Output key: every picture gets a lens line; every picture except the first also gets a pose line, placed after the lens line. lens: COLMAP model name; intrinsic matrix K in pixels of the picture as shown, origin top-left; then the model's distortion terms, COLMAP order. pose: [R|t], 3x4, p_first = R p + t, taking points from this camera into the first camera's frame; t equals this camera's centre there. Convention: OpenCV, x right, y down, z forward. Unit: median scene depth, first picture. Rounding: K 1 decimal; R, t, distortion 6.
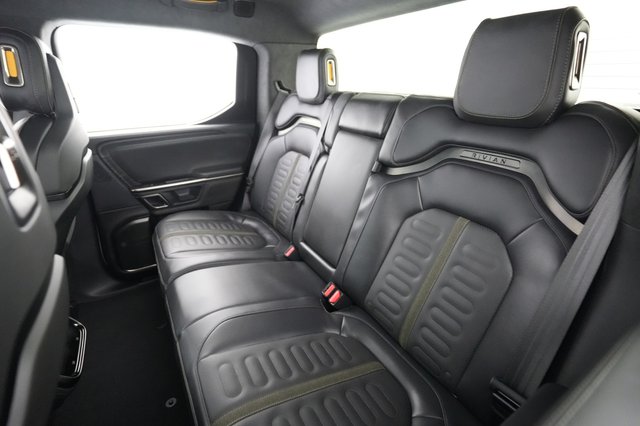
lens RADIAL K [[303.9, 0, 320.0], [0, 303.9, 213.0], [0, 0, 1]] dist [-0.000138, -0.000212]
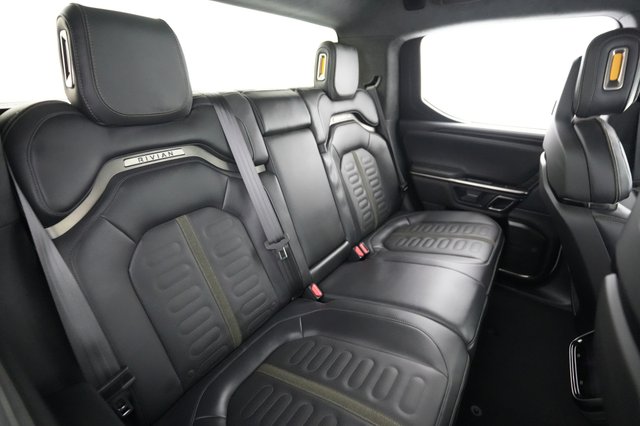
lens RADIAL K [[303.9, 0, 320.0], [0, 303.9, 213.0], [0, 0, 1]] dist [-0.000138, -0.000212]
pose [[-0.401088, -0.375454, 0.835561, -0.625531], [0.368929, 0.768690, 0.522500, -0.402121], [-0.838462, 0.517832, -0.169797, 0.911321]]
